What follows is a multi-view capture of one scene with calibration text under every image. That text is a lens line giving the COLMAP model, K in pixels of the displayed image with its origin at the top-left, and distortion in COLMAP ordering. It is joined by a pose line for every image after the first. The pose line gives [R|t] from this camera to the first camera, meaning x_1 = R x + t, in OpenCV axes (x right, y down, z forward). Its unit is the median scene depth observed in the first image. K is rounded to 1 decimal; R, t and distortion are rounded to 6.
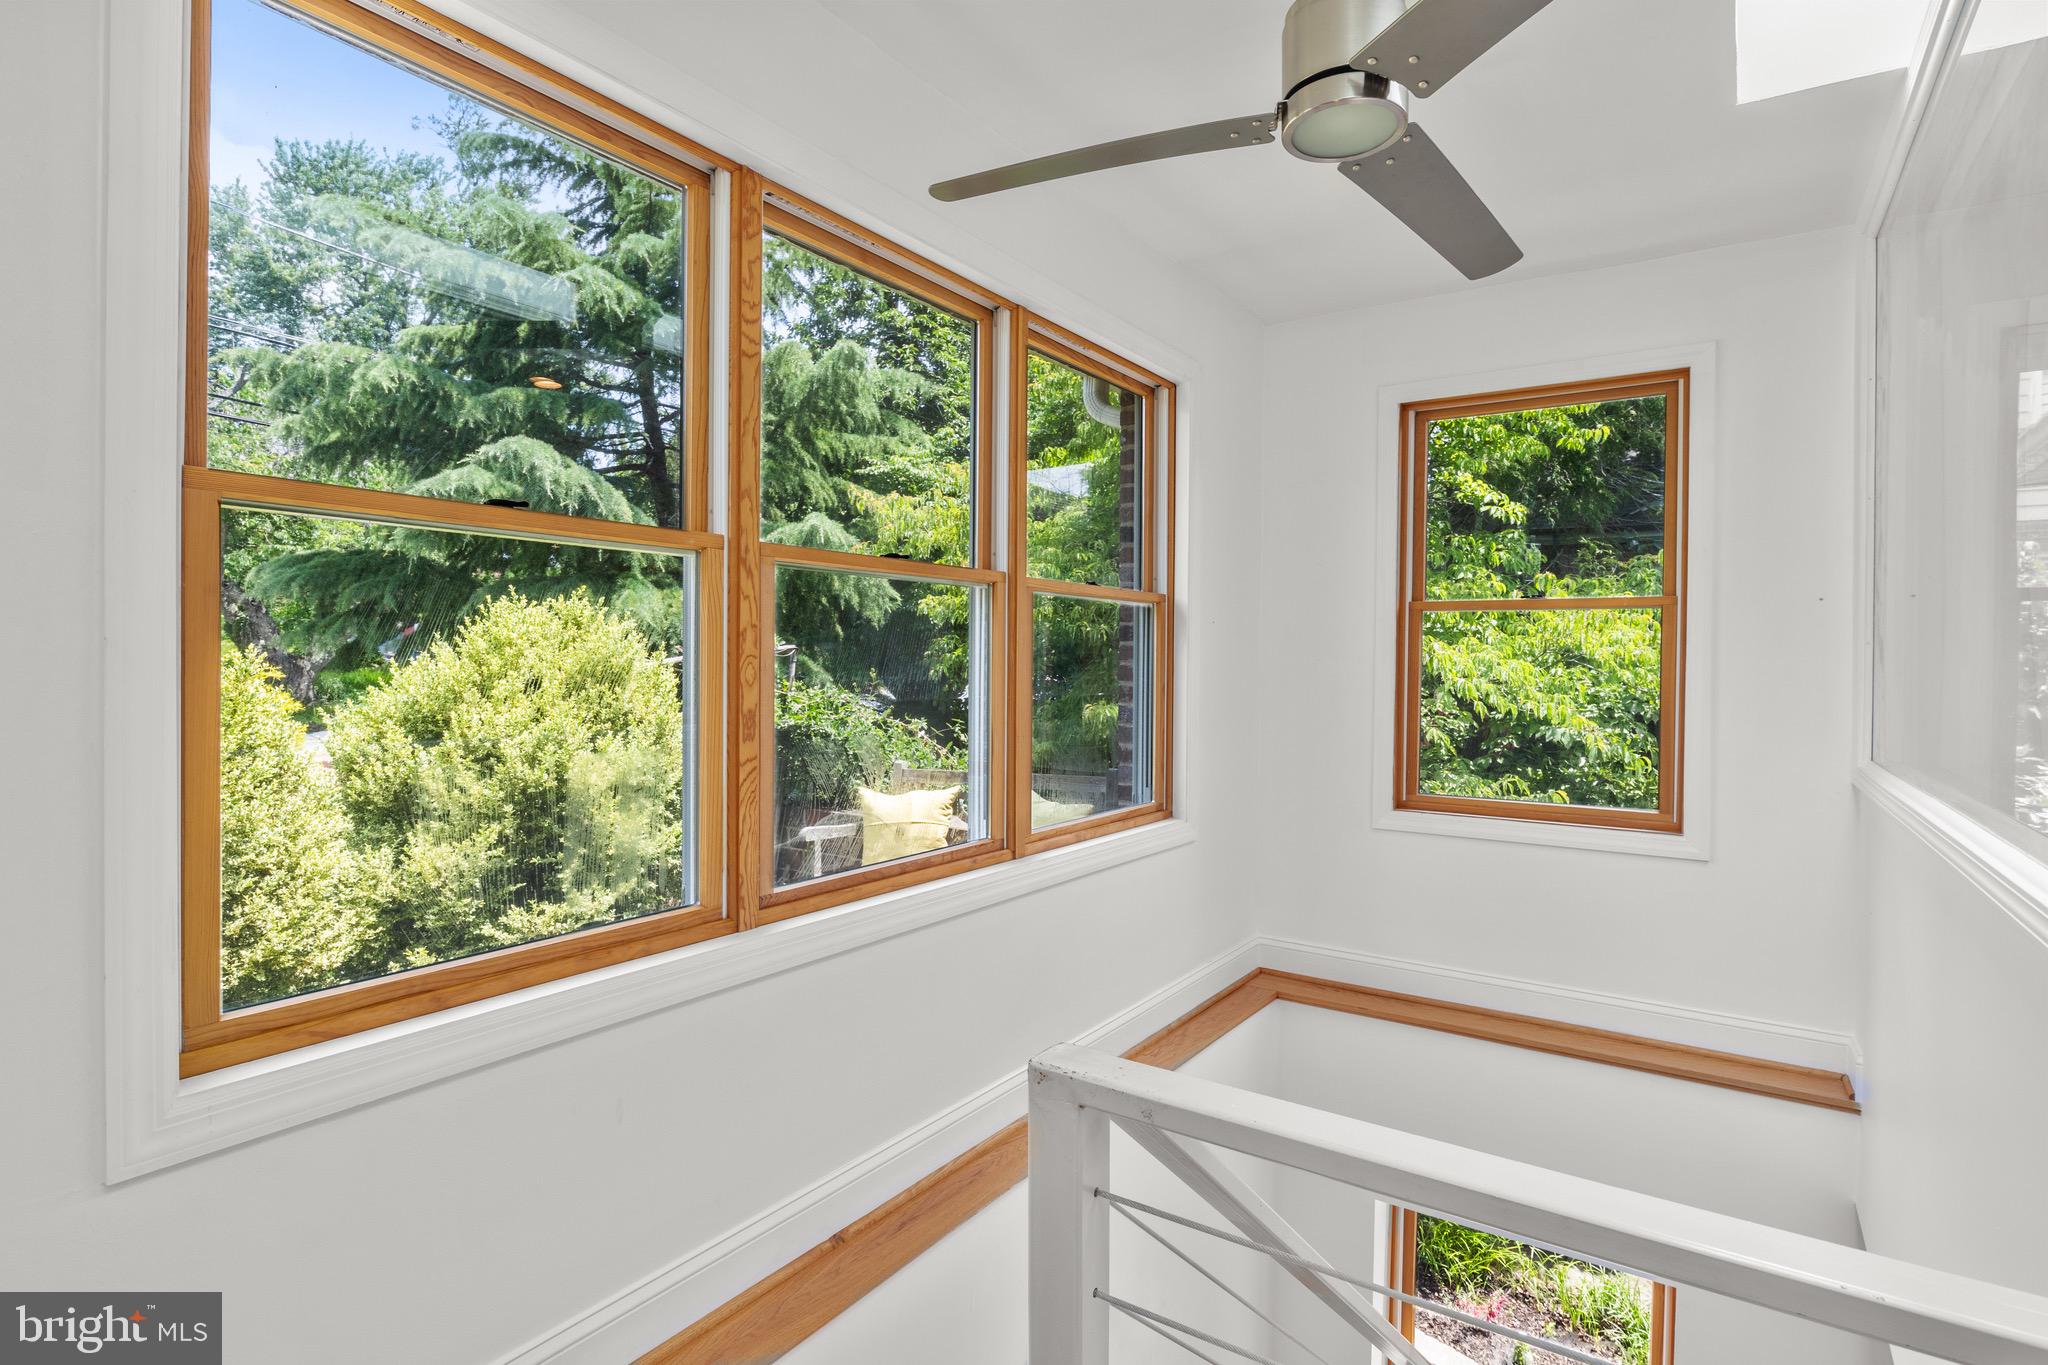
lens RADIAL K [[1042.4, 0, 1035.7], [0, 1042.4, 672.5], [0, 0, 1]] dist [-0.006494, -0.000569]
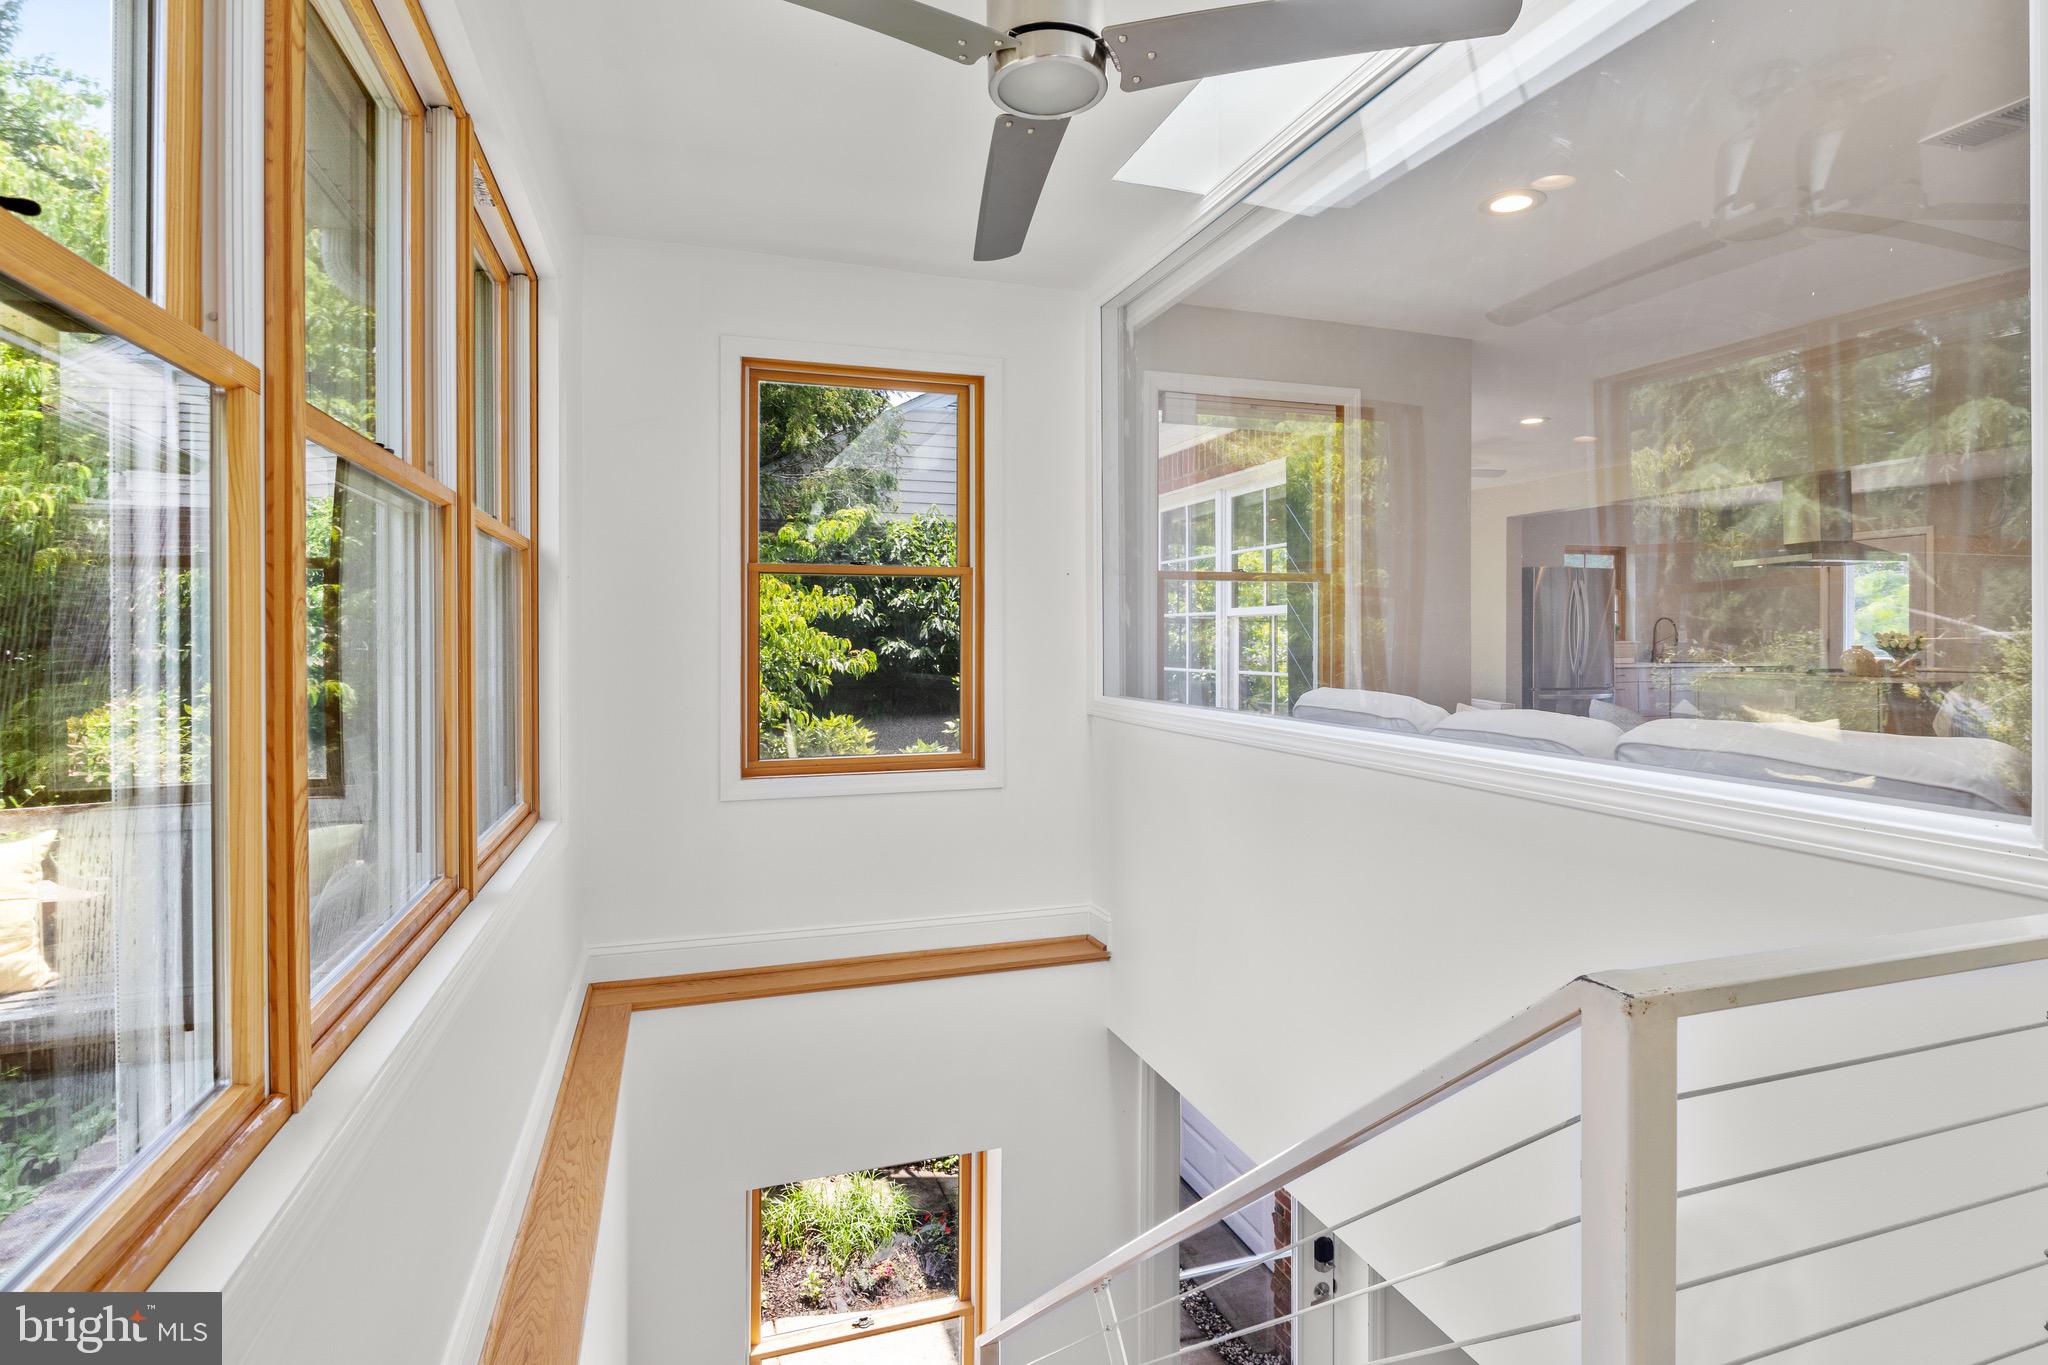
lens RADIAL K [[1042.4, 0, 1063.8], [0, 1042.4, 637.4], [0, 0, 1]] dist [-0.006494, -0.000569]
pose [[0.601002, -0.014431, 0.799117, -0.252273], [0.017057, 0.999841, 0.005228, 0.001596], [-0.799065, 0.010489, 0.601153, 0.192289]]
